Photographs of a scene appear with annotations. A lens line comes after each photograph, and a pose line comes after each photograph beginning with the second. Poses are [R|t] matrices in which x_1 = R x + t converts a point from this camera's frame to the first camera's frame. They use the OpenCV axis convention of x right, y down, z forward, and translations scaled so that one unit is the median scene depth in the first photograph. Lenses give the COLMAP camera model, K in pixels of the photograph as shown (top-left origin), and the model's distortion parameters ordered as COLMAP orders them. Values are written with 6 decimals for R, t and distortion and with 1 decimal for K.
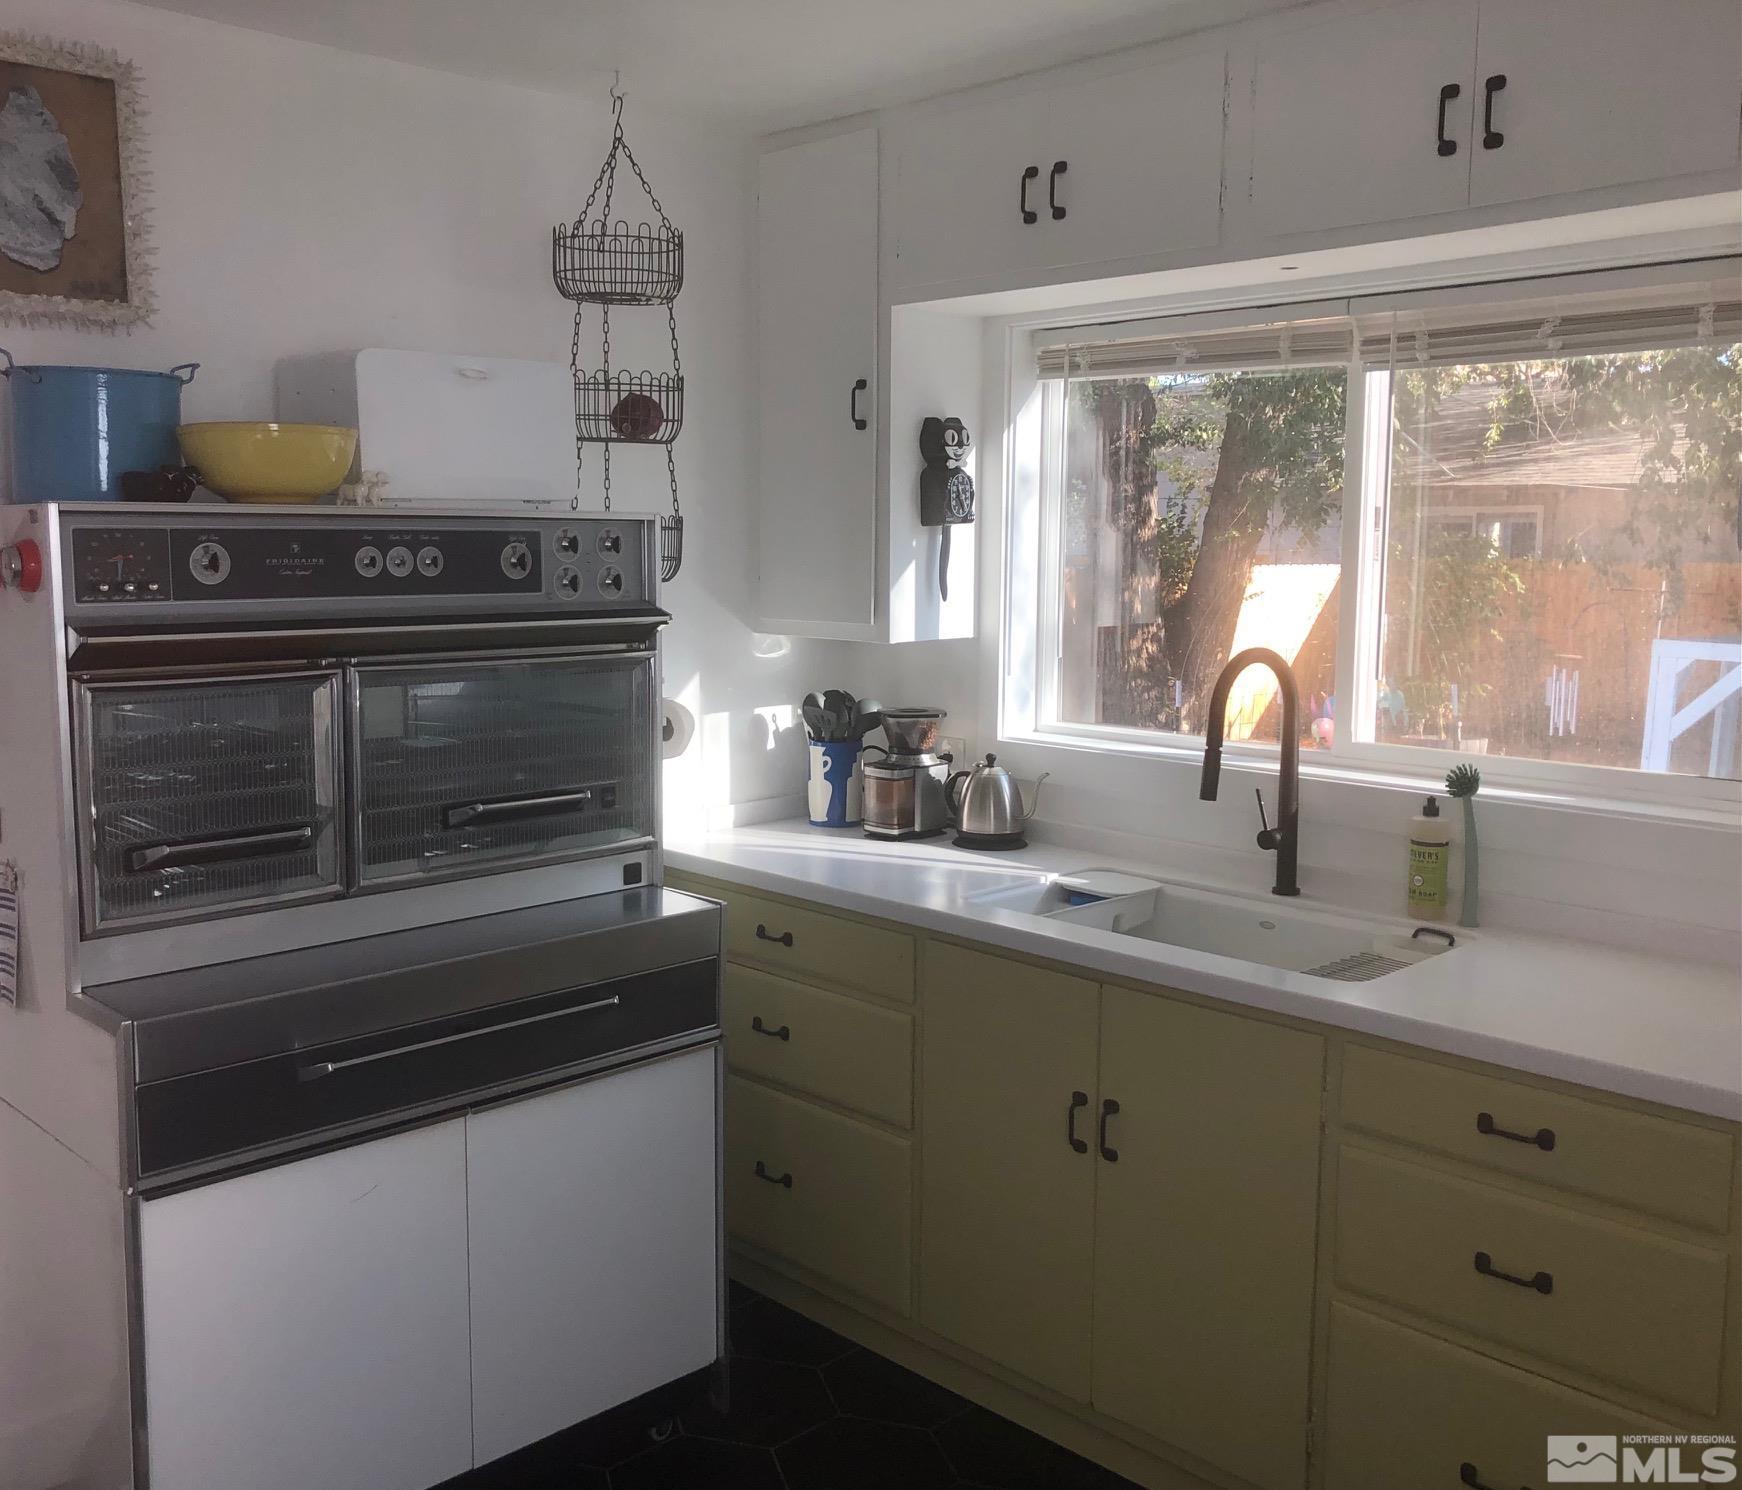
lens RADIAL K [[1587.6, 0, 871.0], [0, 1587.6, 745.0], [0, 0, 1]] dist [-0.012447, 0.000886]
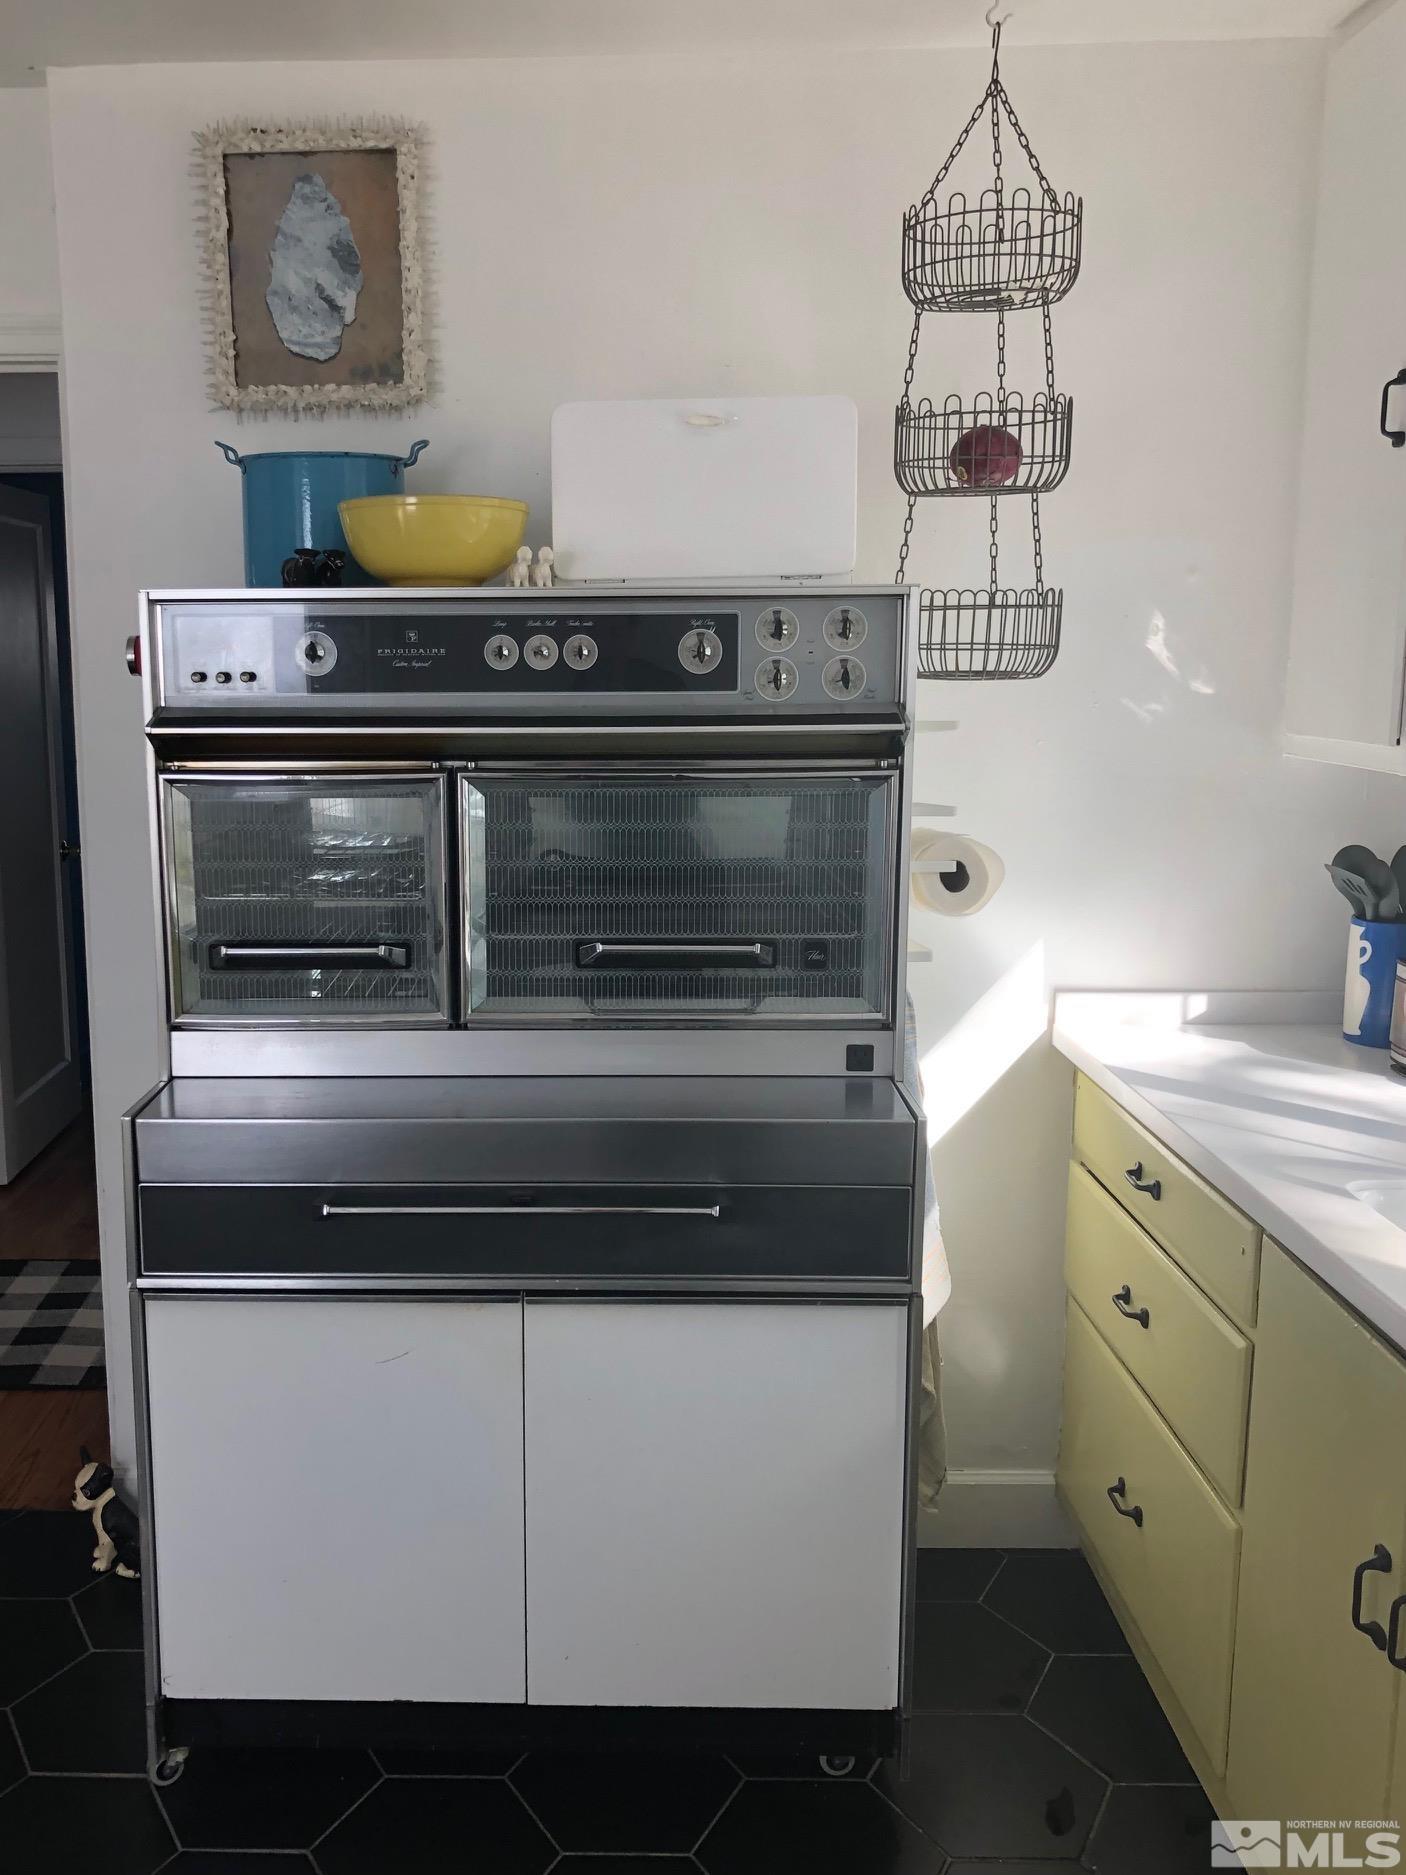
lens RADIAL K [[1685.8, 0, 703.0], [0, 1685.8, 937.5], [0, 0, 1]] dist [-0.003947, -0.014709]
pose [[0.686229, 0.114198, -0.718366, 0.381254], [-0.082678, 0.993444, 0.078947, -0.035918], [0.722672, 0.005217, 0.691172, 0.376858]]
